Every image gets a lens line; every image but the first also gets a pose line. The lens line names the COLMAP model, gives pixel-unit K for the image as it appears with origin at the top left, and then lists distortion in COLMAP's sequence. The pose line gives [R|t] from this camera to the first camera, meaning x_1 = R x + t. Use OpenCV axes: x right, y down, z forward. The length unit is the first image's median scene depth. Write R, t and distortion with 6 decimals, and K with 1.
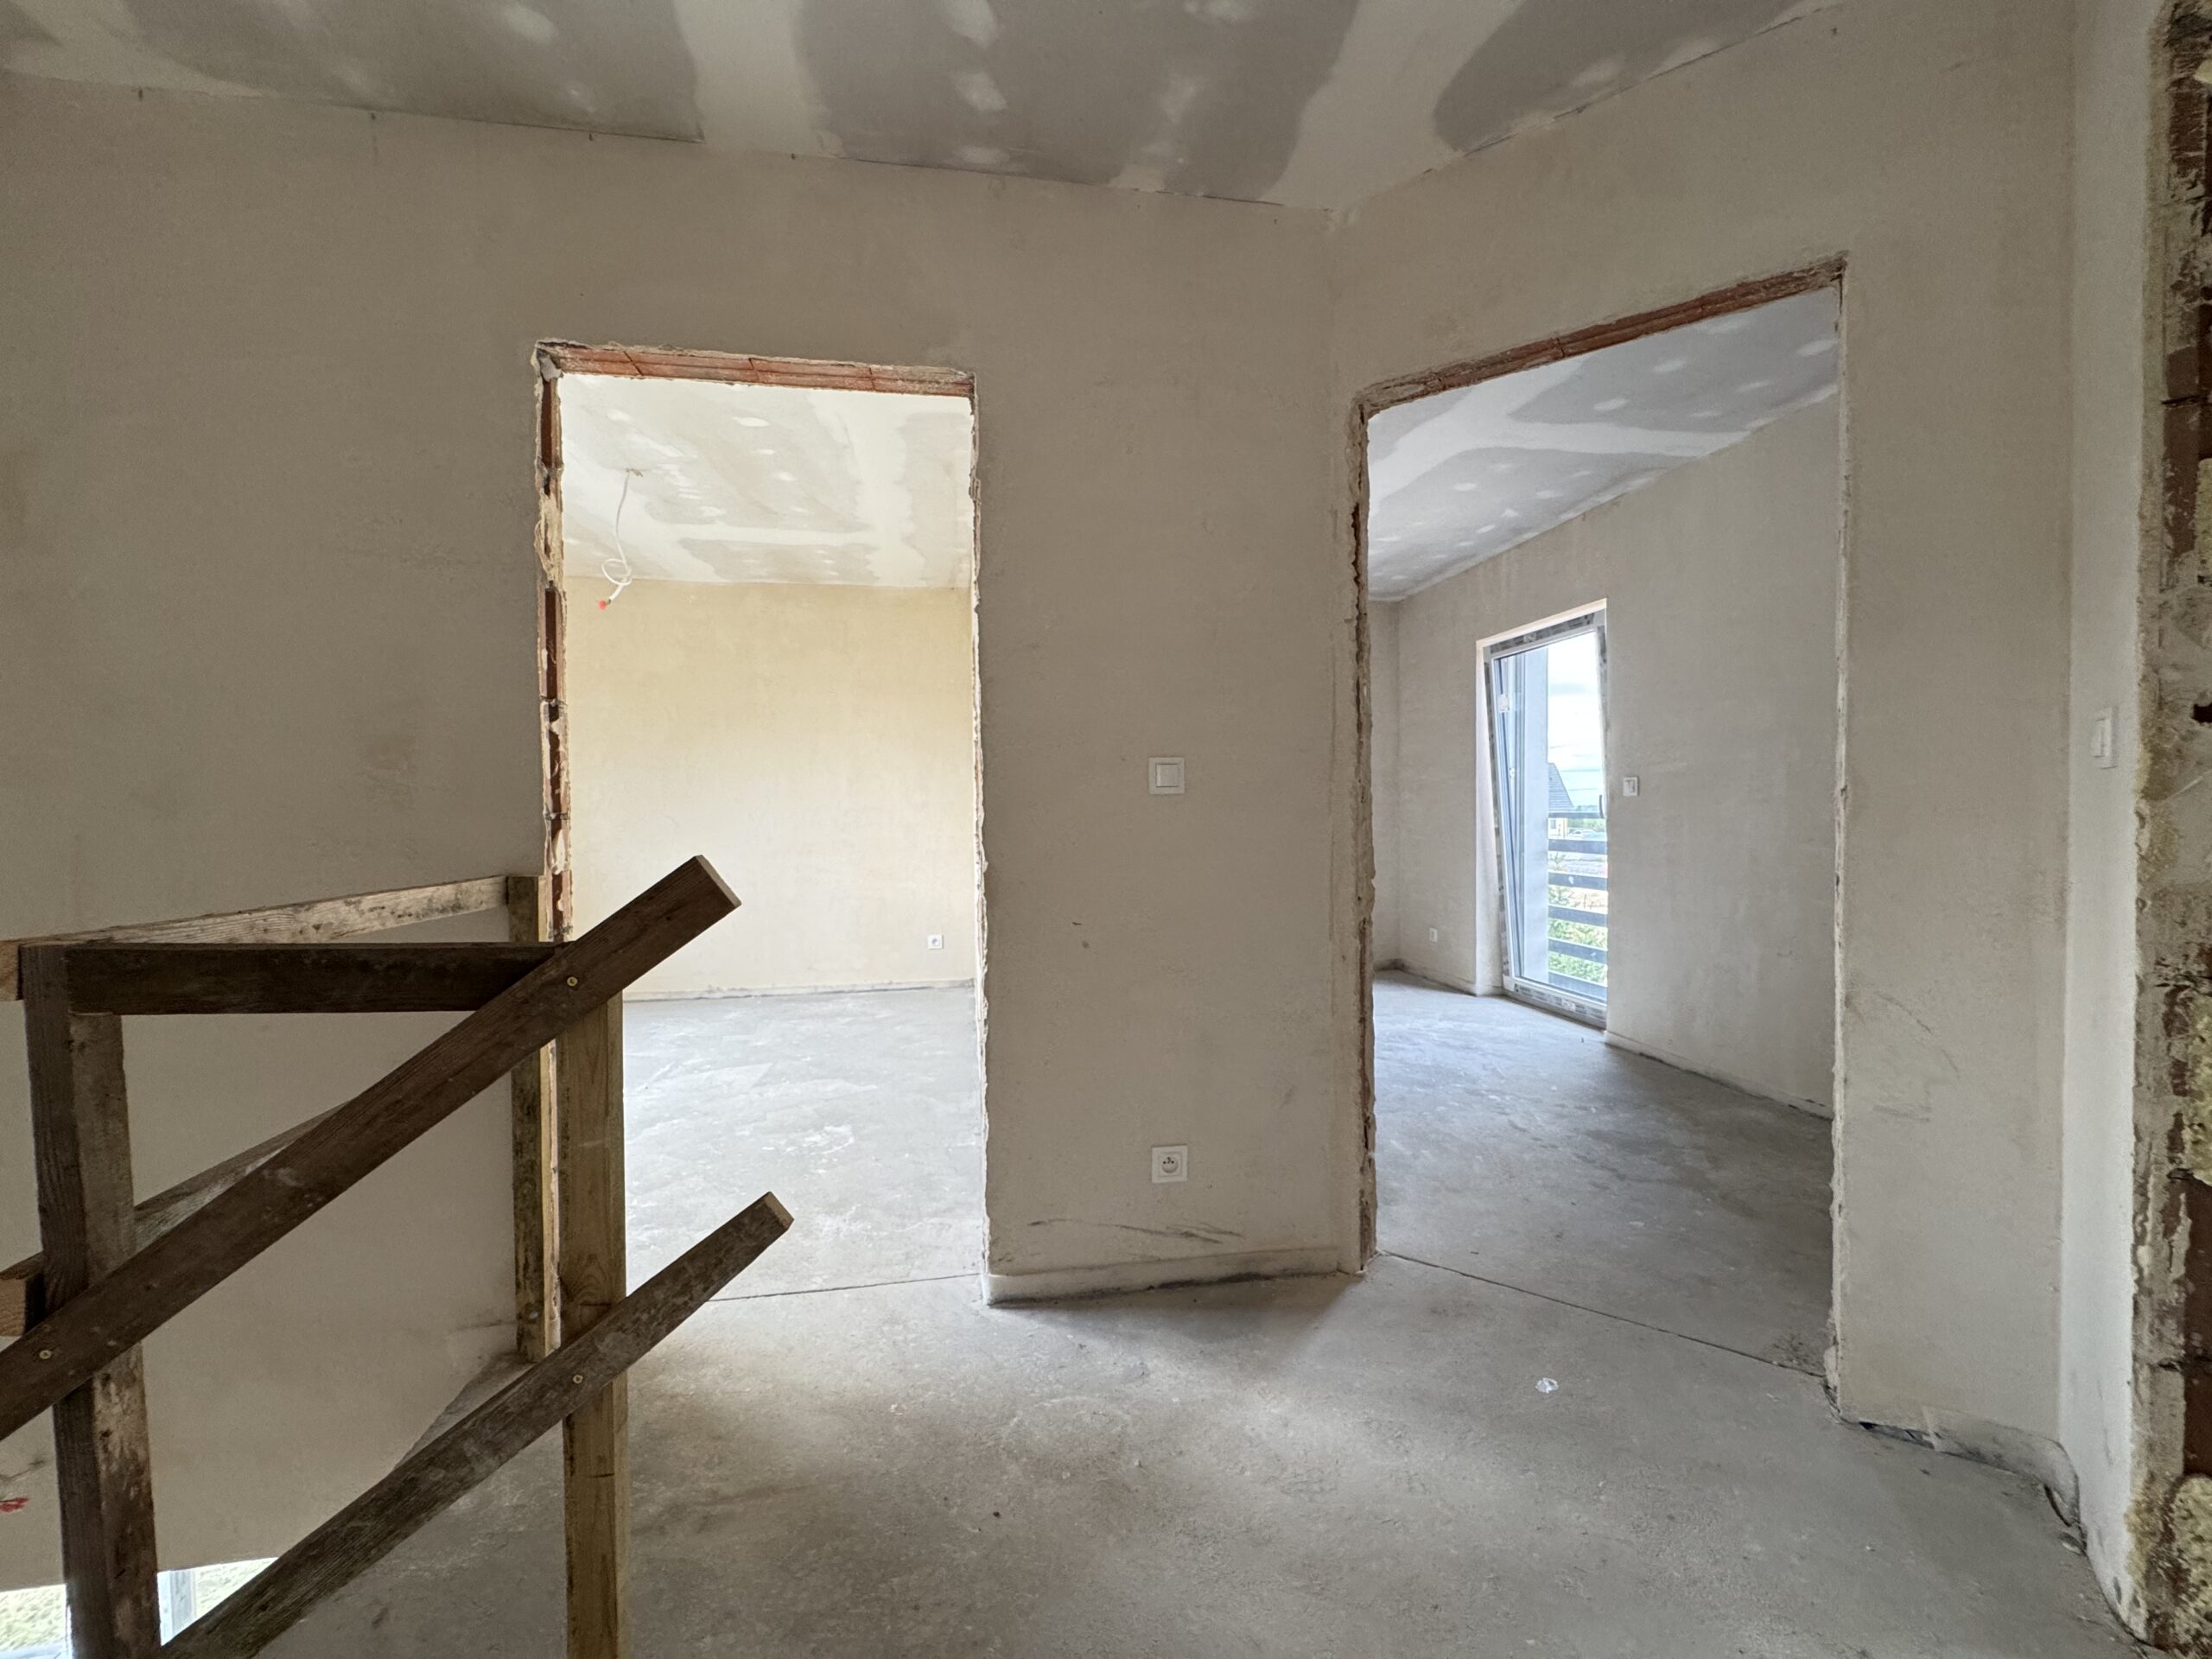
lens RADIAL K [[884.7, 0, 1102.3], [0, 884.7, 832.3], [0, 0, 1]] dist [-0.005066, 0.000158]
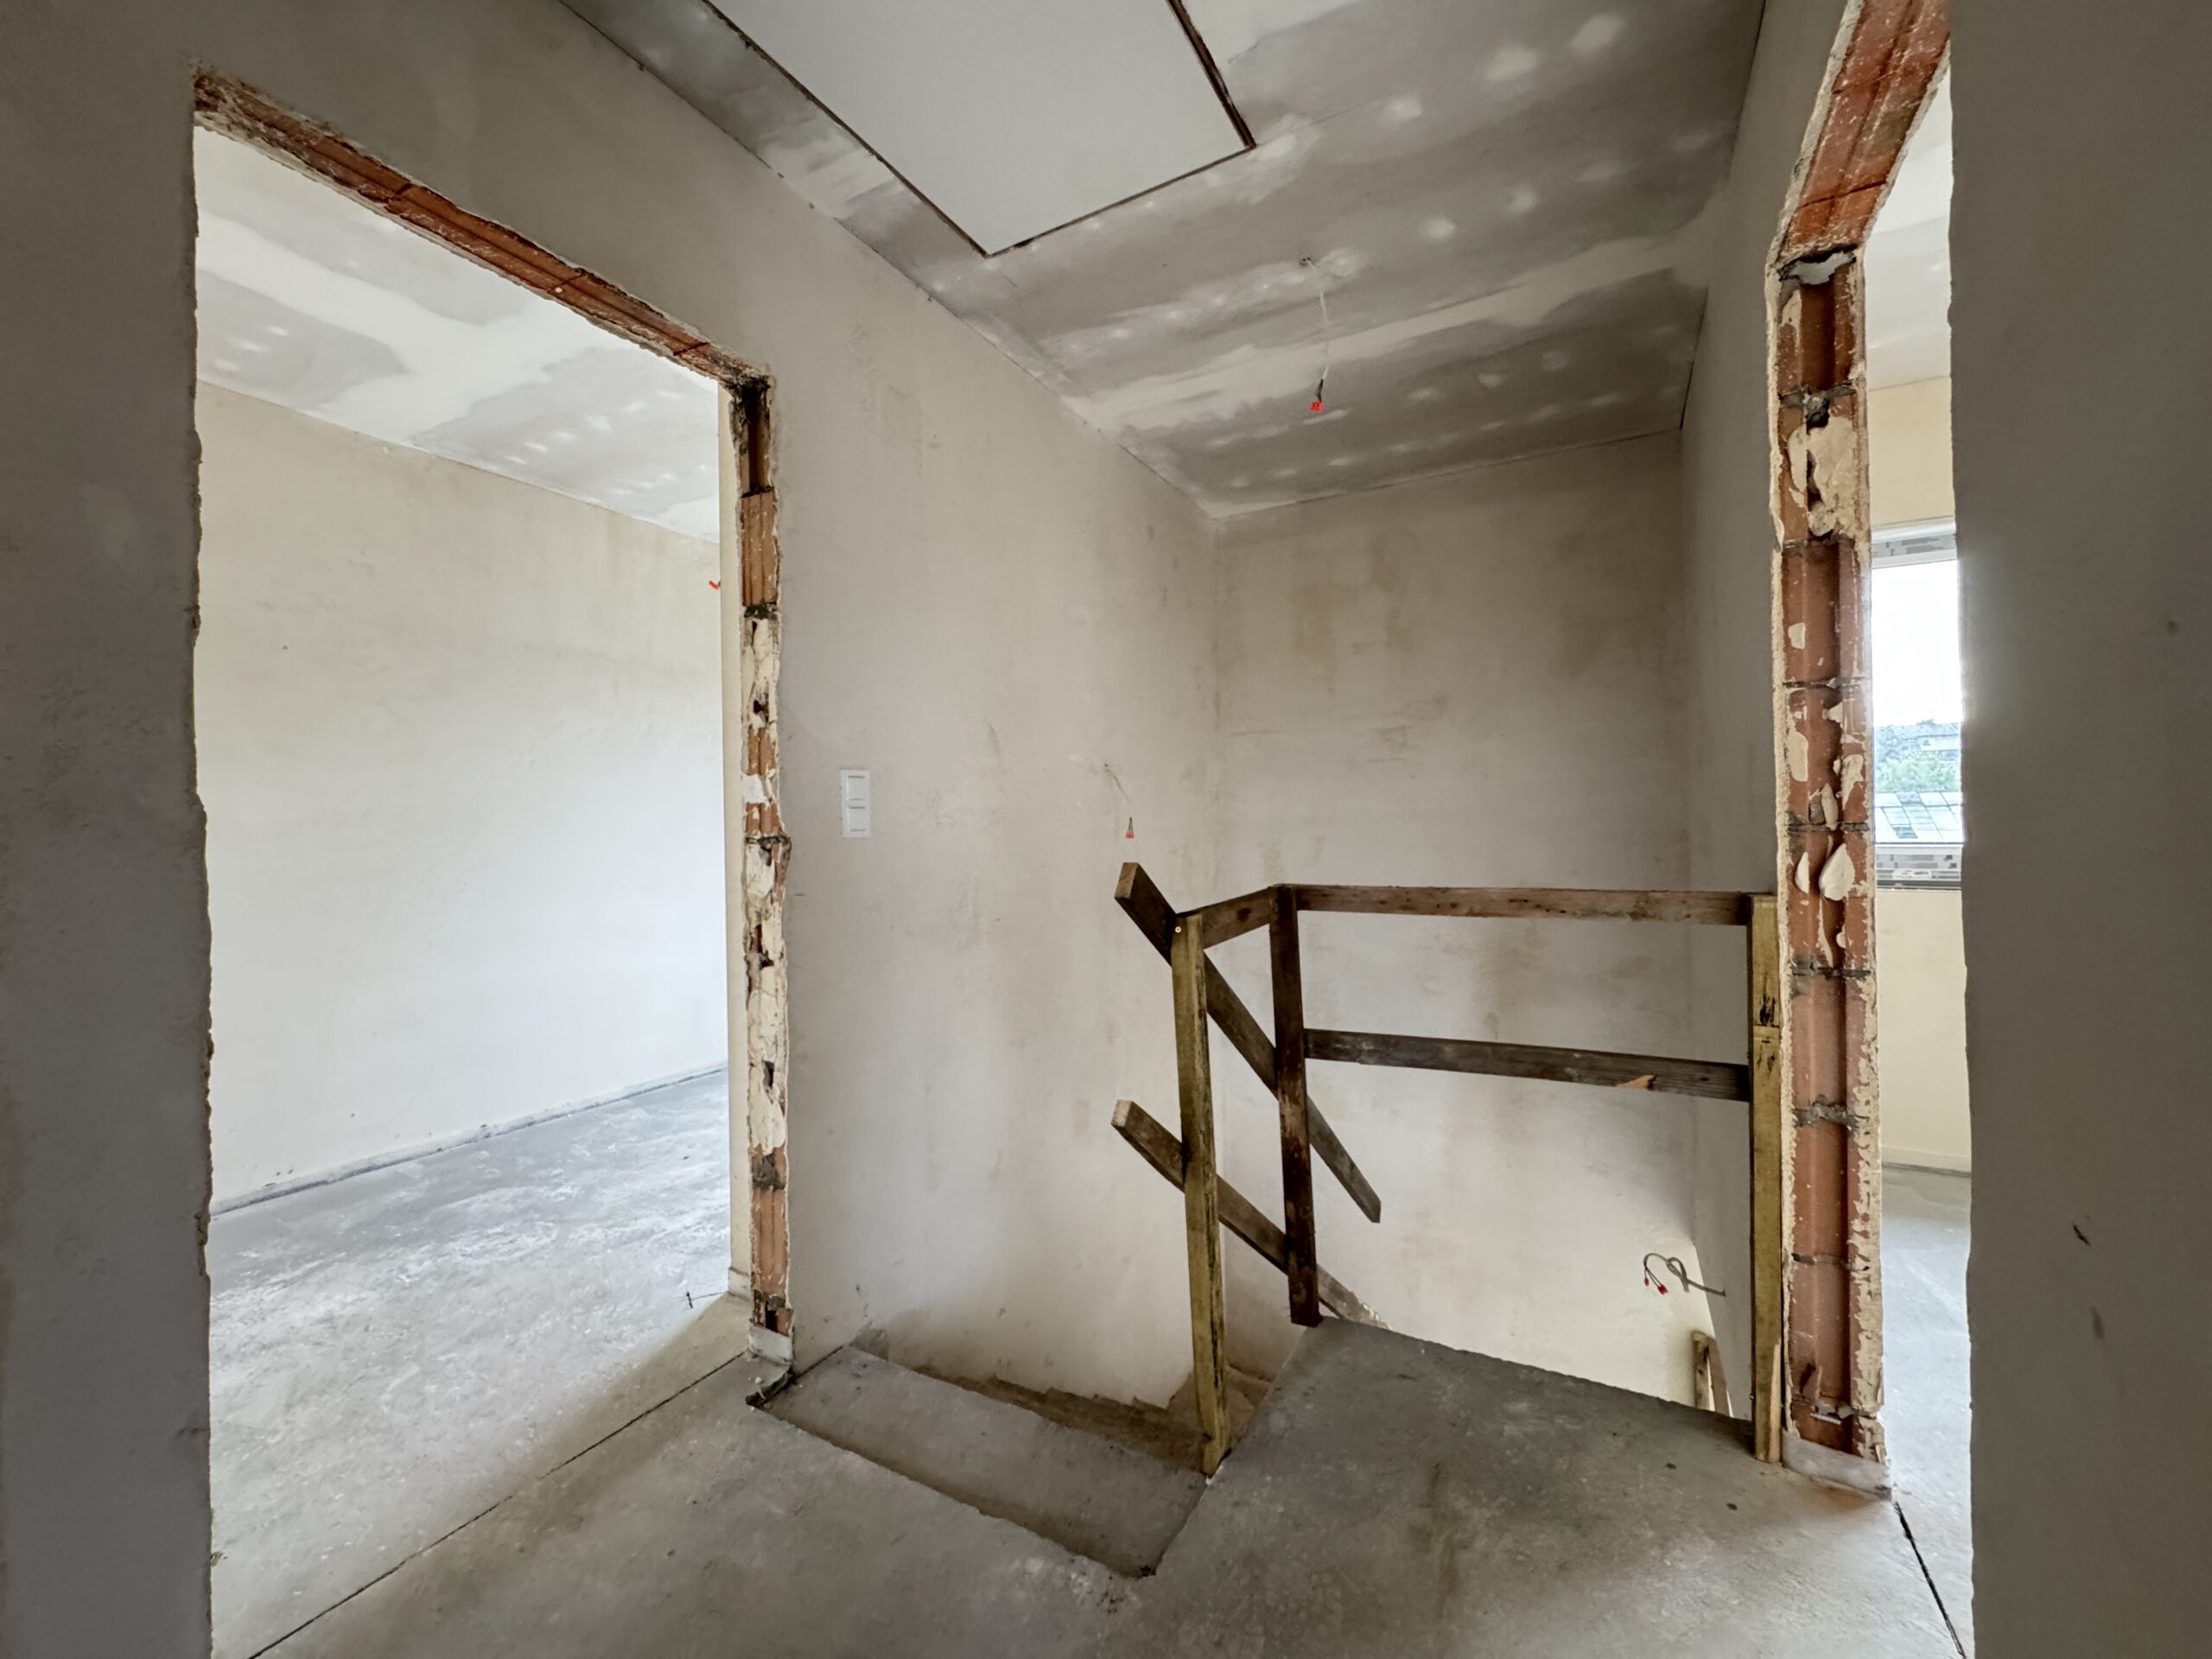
lens RADIAL K [[884.7, 0, 1107.3], [0, 884.7, 830.3], [0, 0, 1]] dist [-0.005066, 0.000158]
pose [[-0.617473, 0.019521, -0.786350, 0.197432], [0.001118, 0.999713, 0.023940, -0.016784], [0.786592, 0.013903, -0.617317, 0.475927]]
